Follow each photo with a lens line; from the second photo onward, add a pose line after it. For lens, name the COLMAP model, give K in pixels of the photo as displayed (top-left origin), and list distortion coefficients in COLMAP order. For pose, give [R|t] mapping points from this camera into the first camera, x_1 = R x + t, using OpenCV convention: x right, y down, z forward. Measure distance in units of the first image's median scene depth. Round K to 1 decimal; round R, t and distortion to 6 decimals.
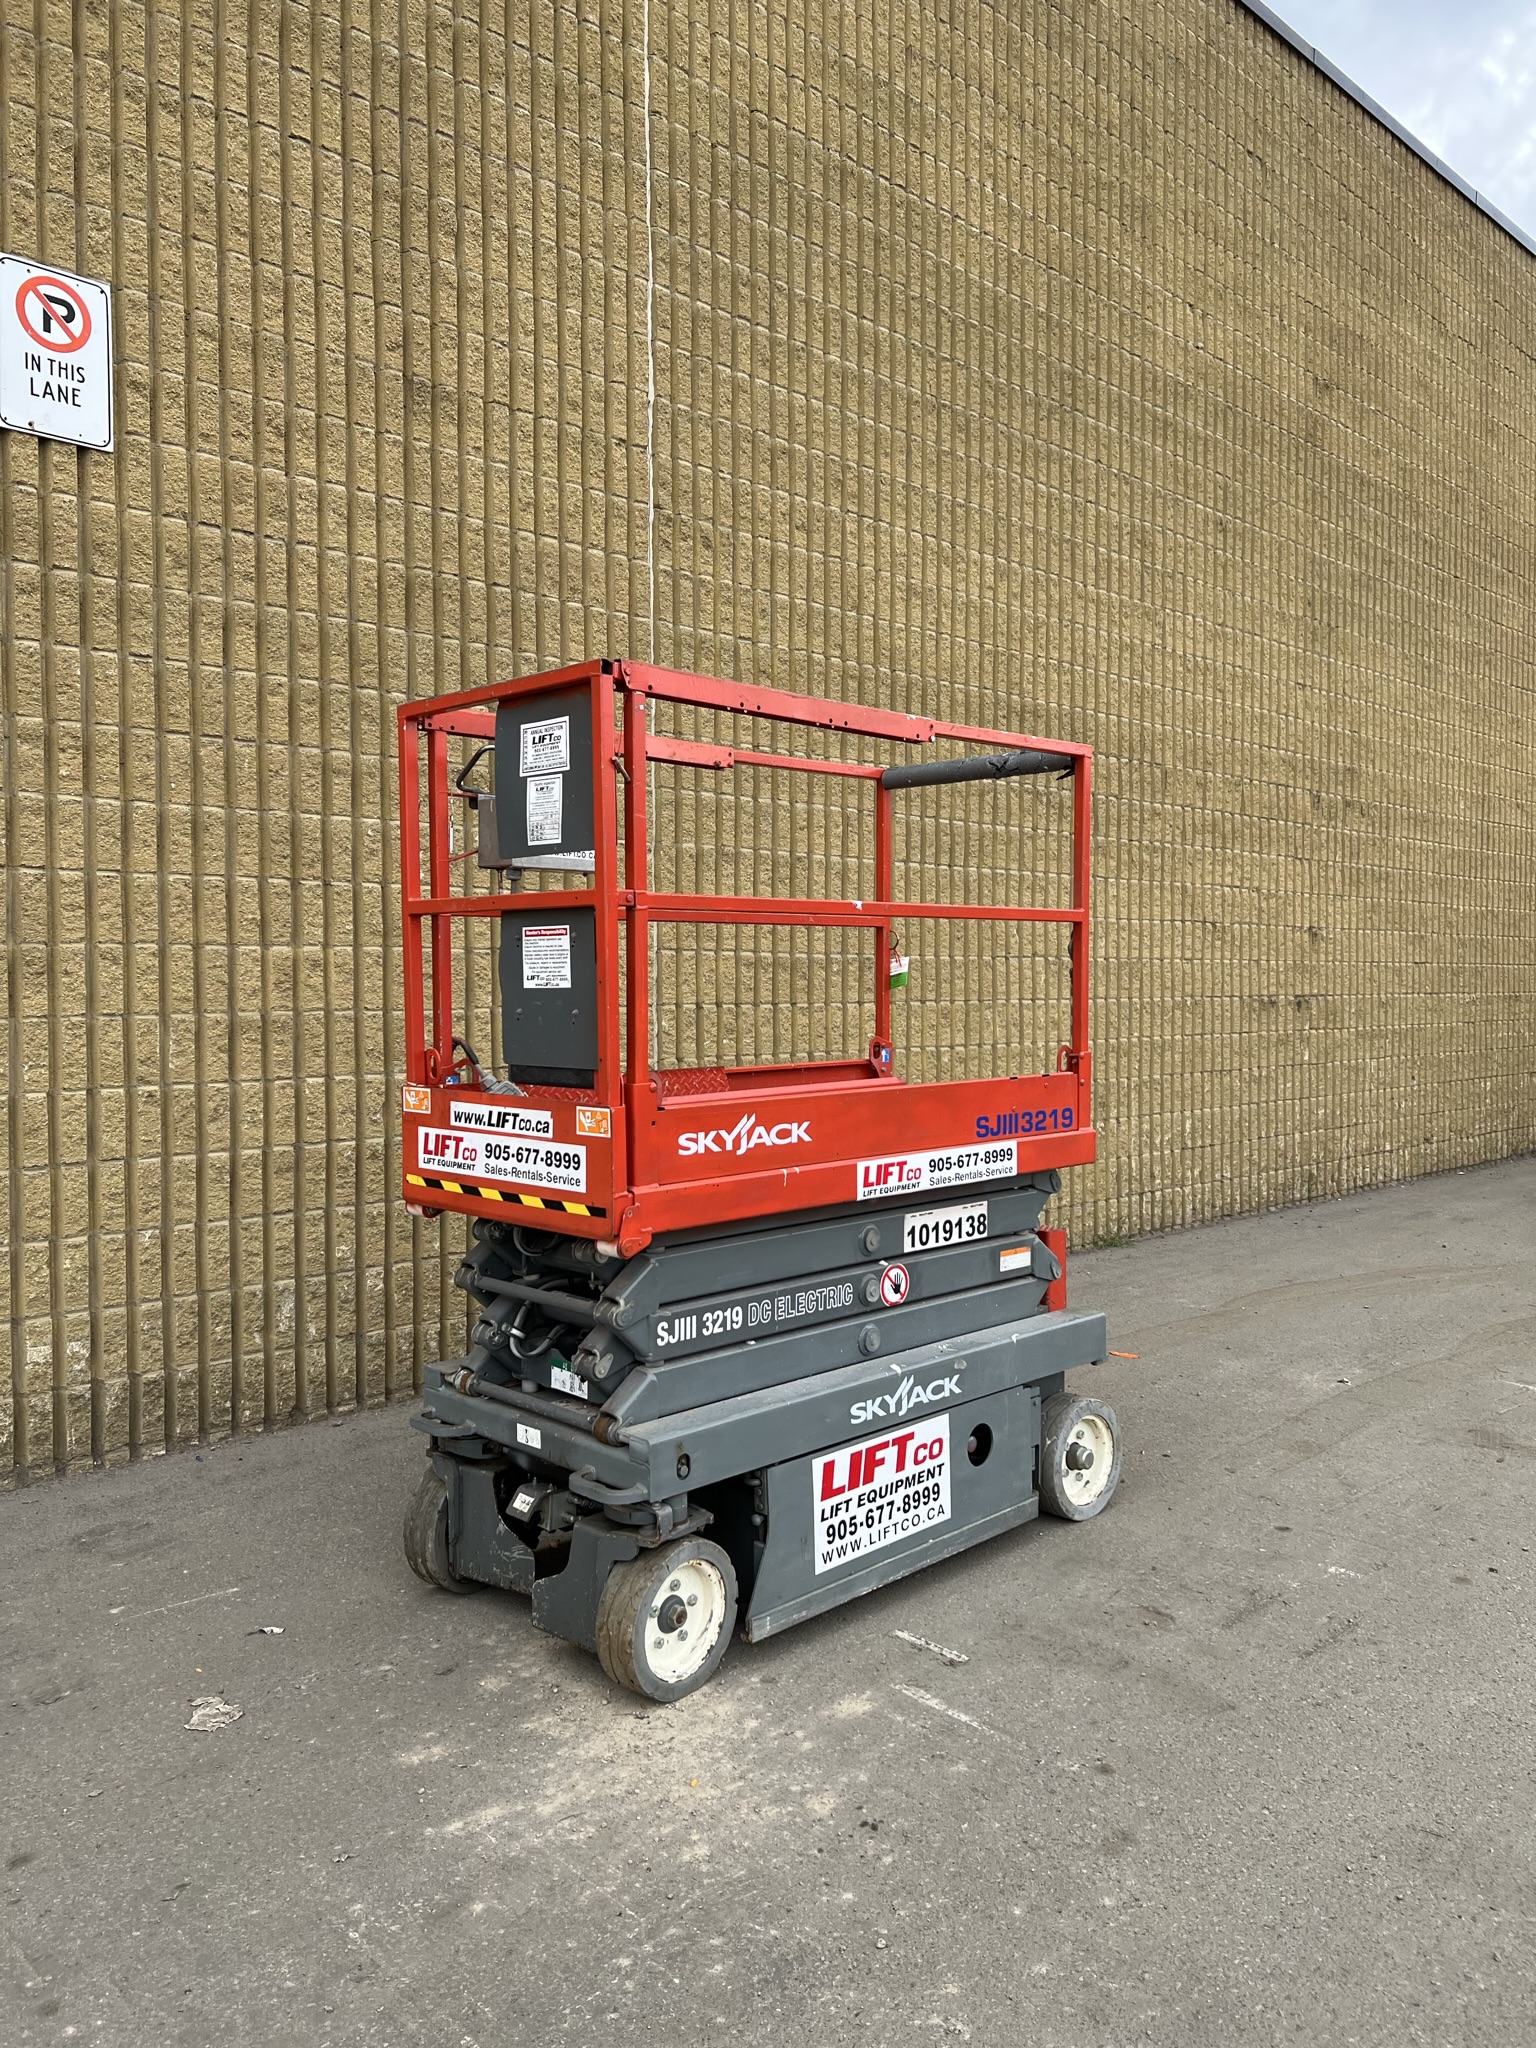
lens RADIAL K [[1533.7, 0, 762.2], [0, 1533.7, 1019.8], [0, 0, 1]] dist [0.046644, -0.054234]
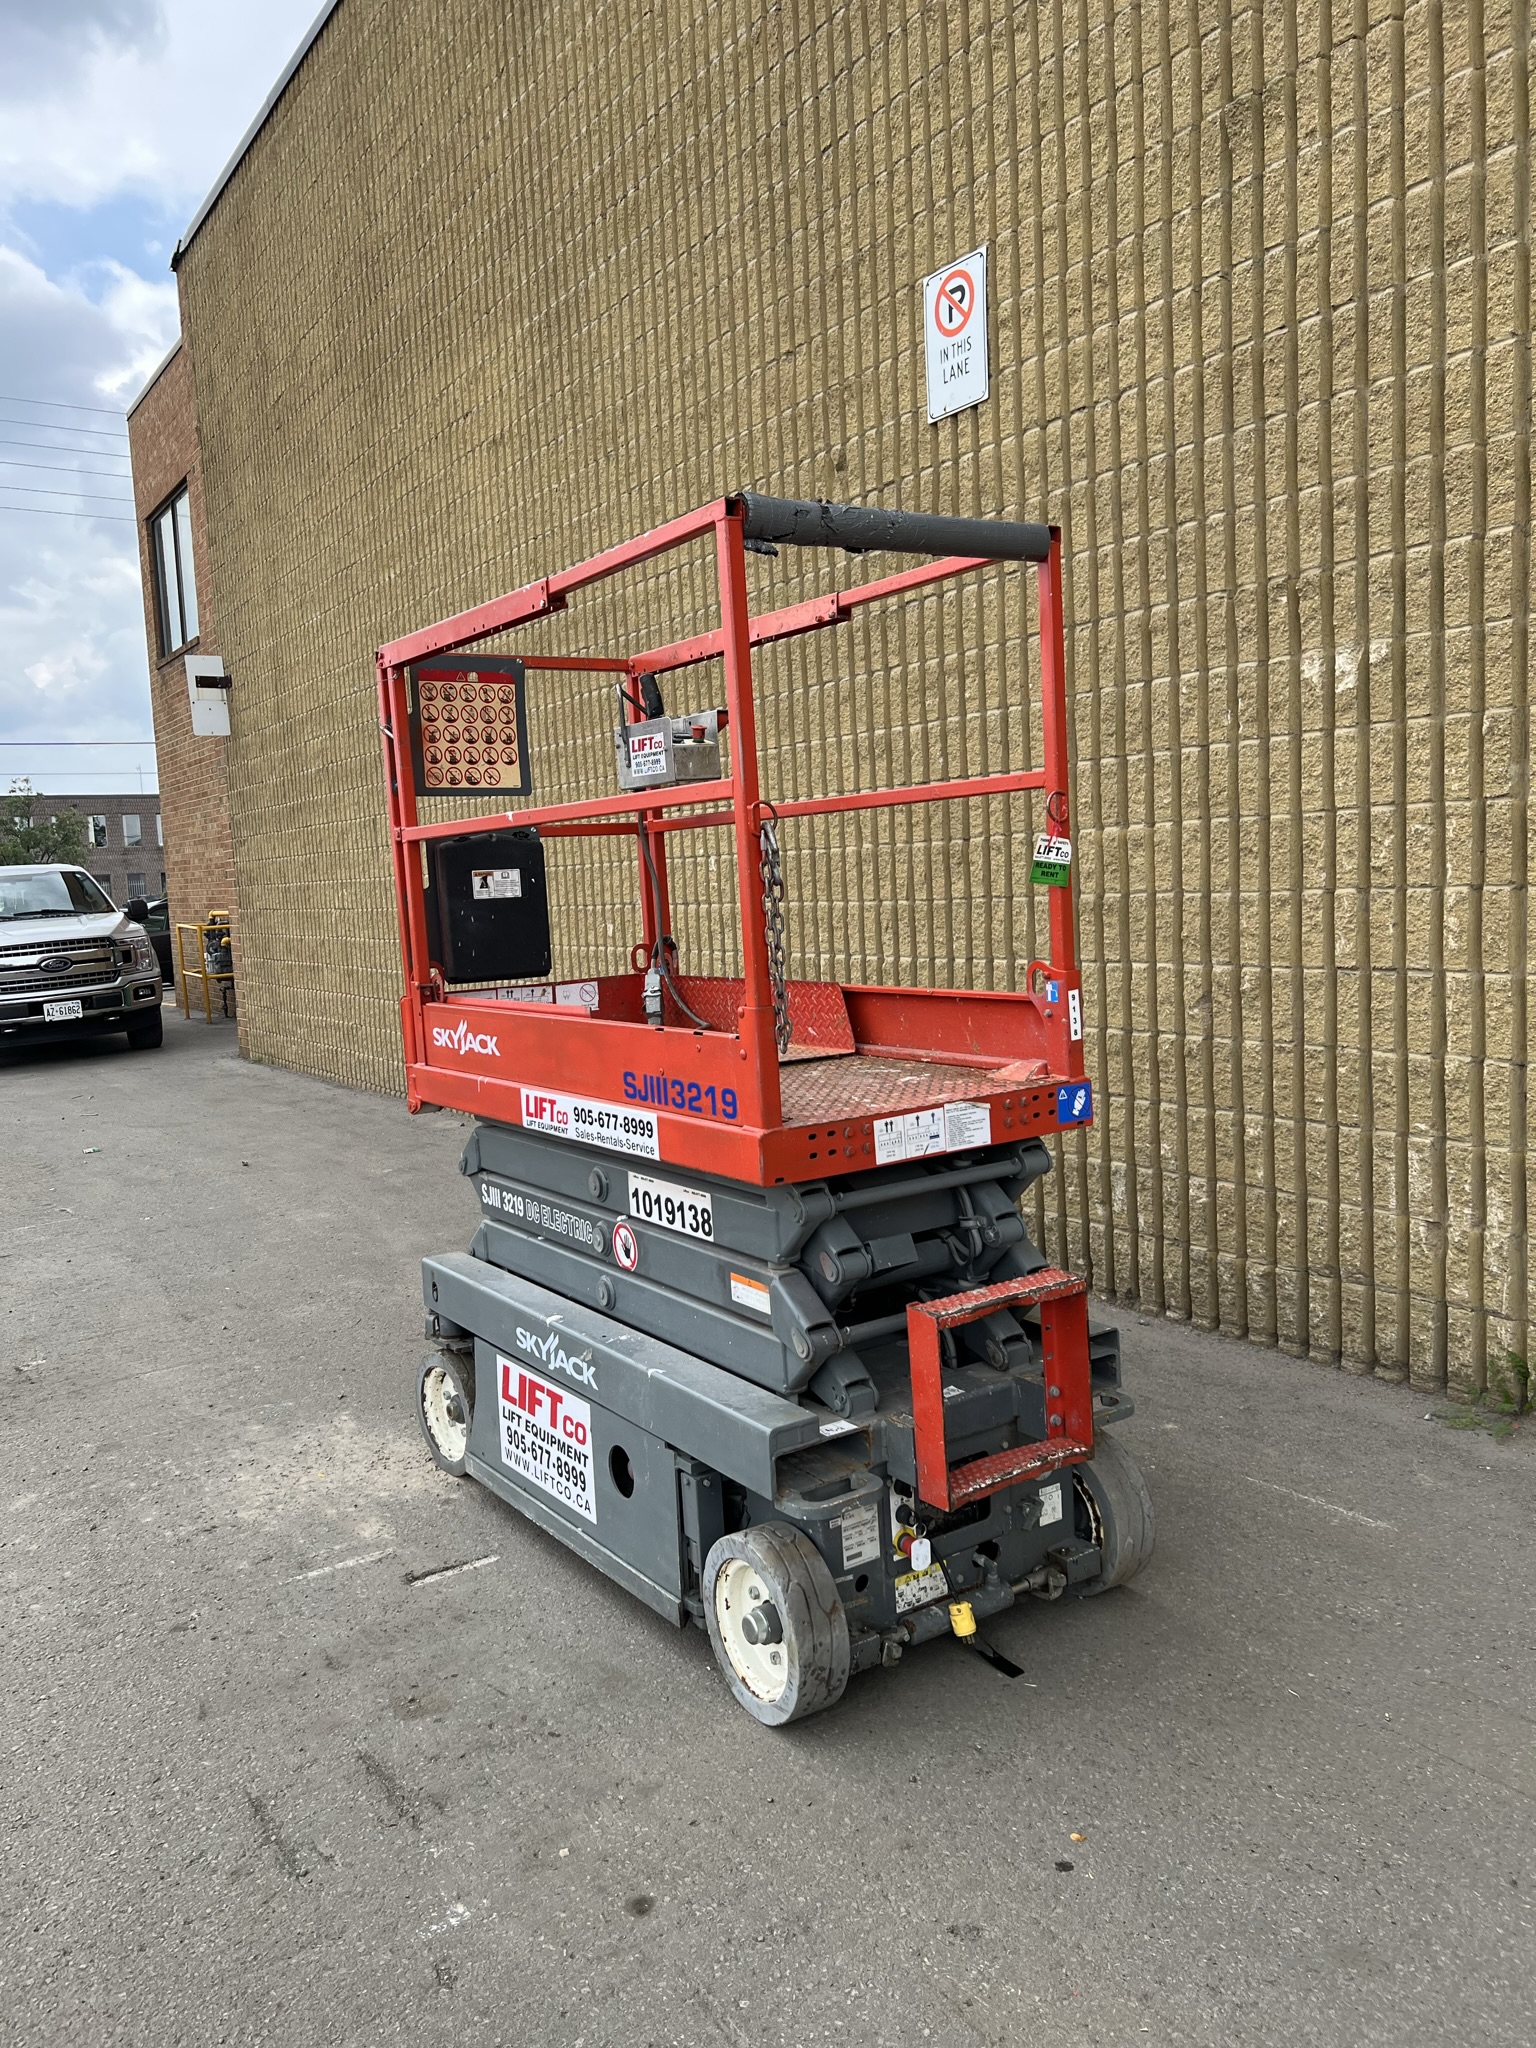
lens RADIAL K [[1533.7, 0, 768.6], [0, 1533.7, 1023.9], [0, 0, 1]] dist [0.046644, -0.054234]
pose [[-0.191011, 0.108546, -0.975568, 0.714521], [0.024303, 0.994085, 0.105847, -0.032675], [0.981287, -0.003492, -0.192519, 0.991001]]
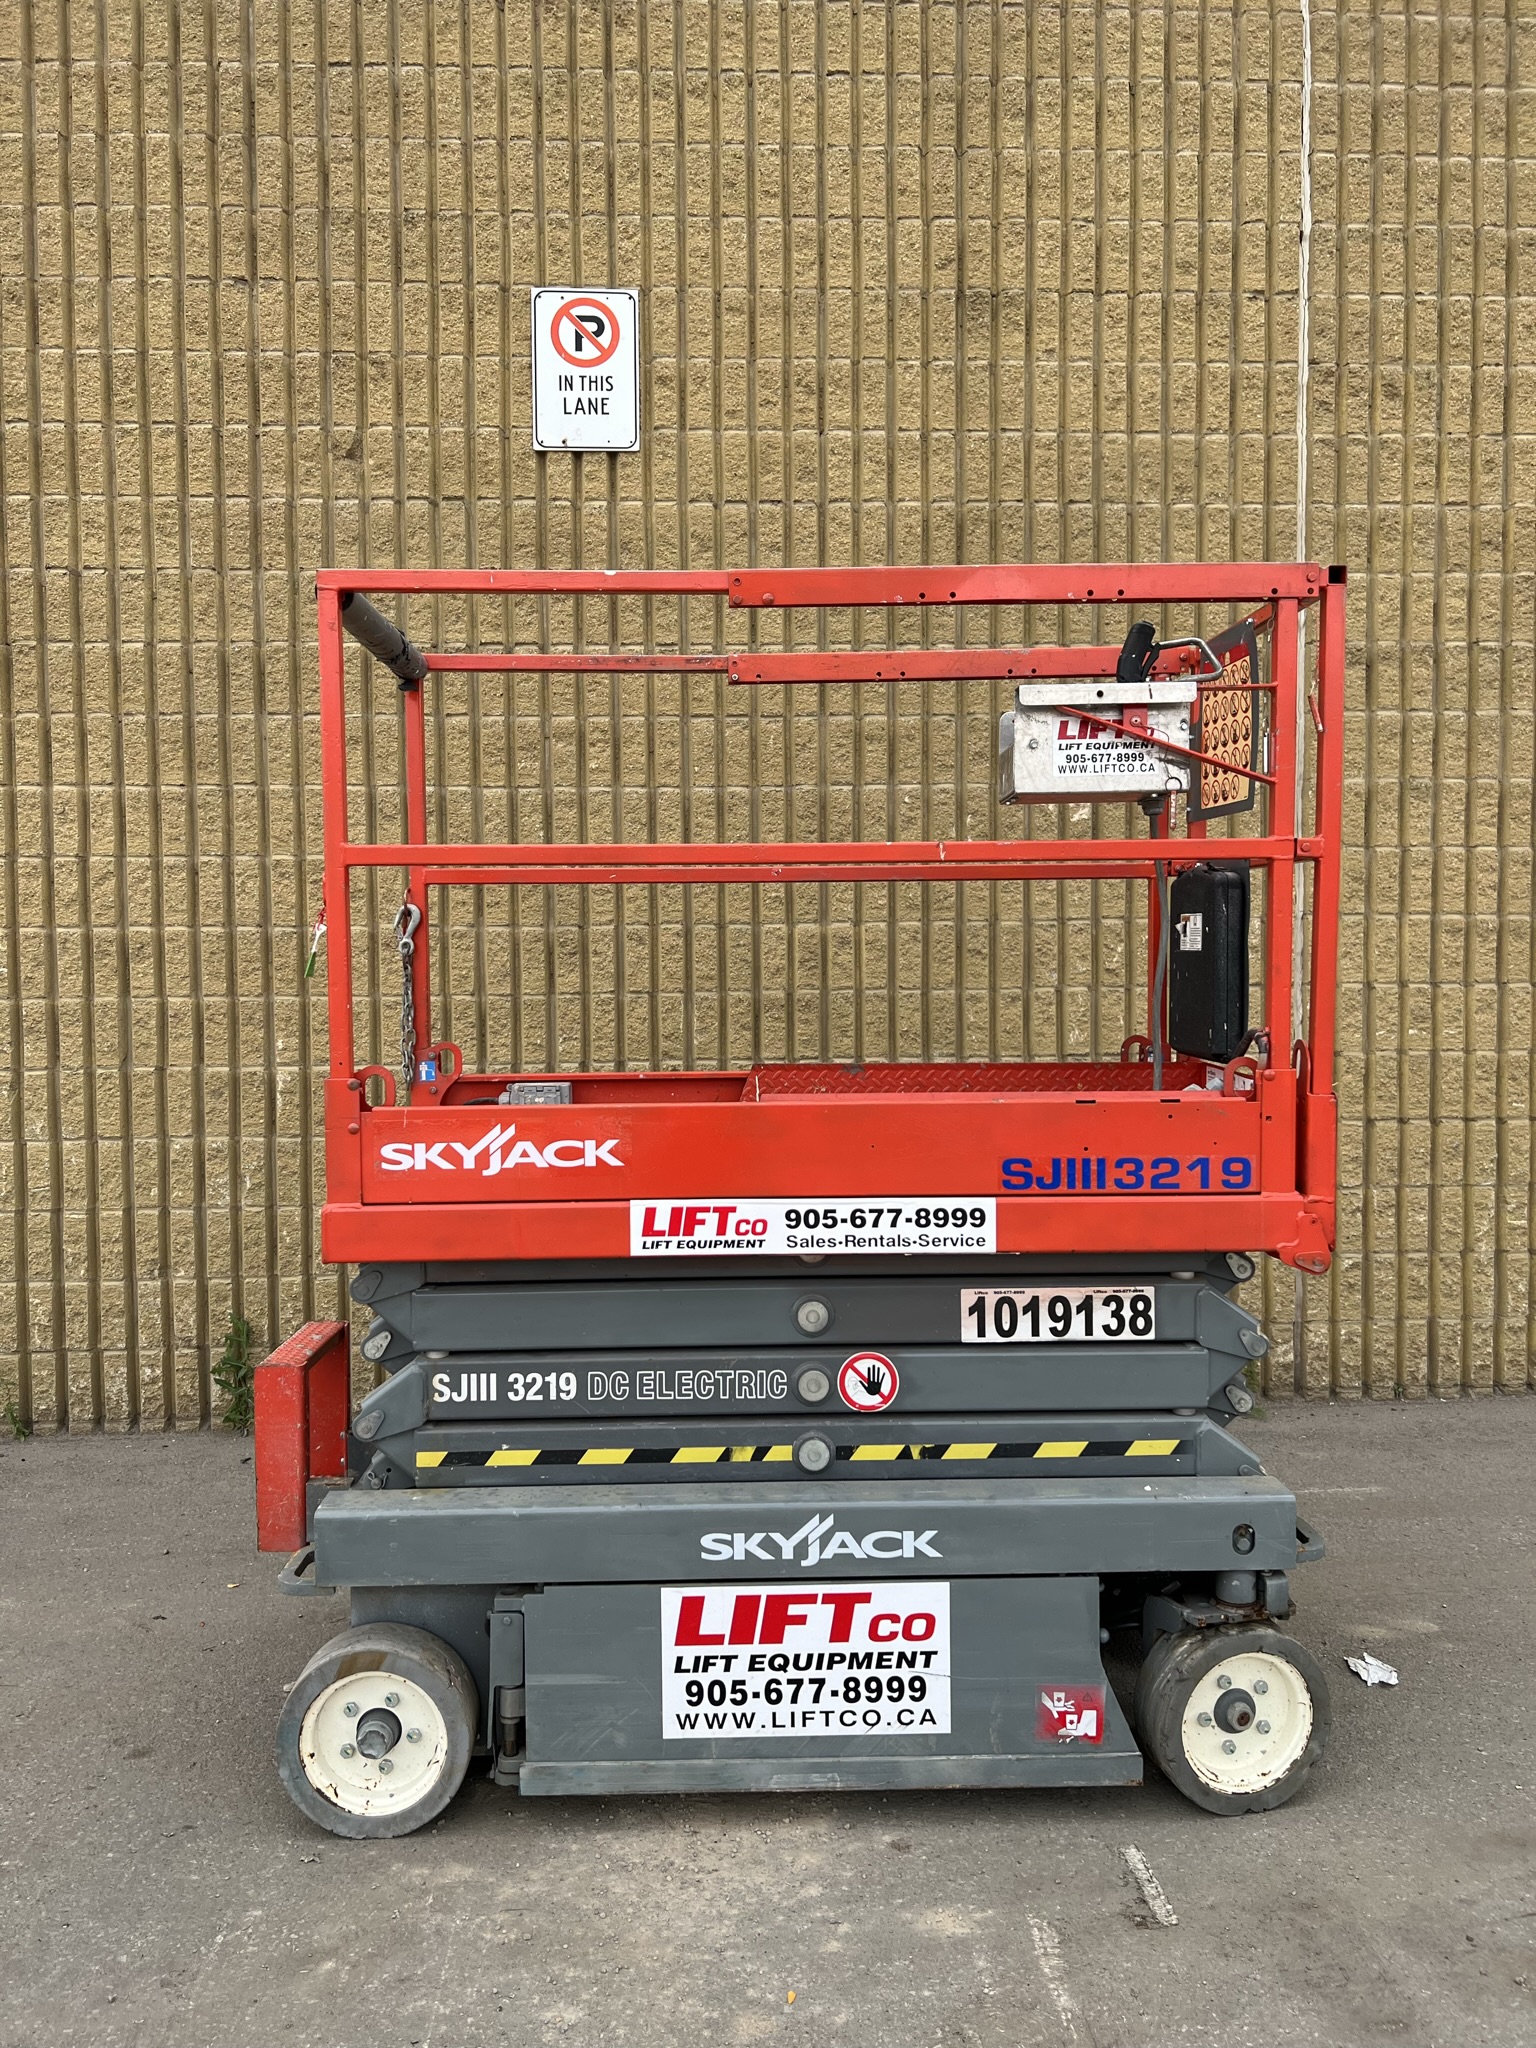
lens RADIAL K [[1533.7, 0, 755.6], [0, 1533.7, 1029.7], [0, 0, 1]] dist [0.046644, -0.054234]
pose [[0.755439, 0.021410, -0.654869, 0.306360], [-0.009612, 0.999721, 0.021596, -0.000907], [0.655148, -0.010020, 0.755434, 0.247179]]
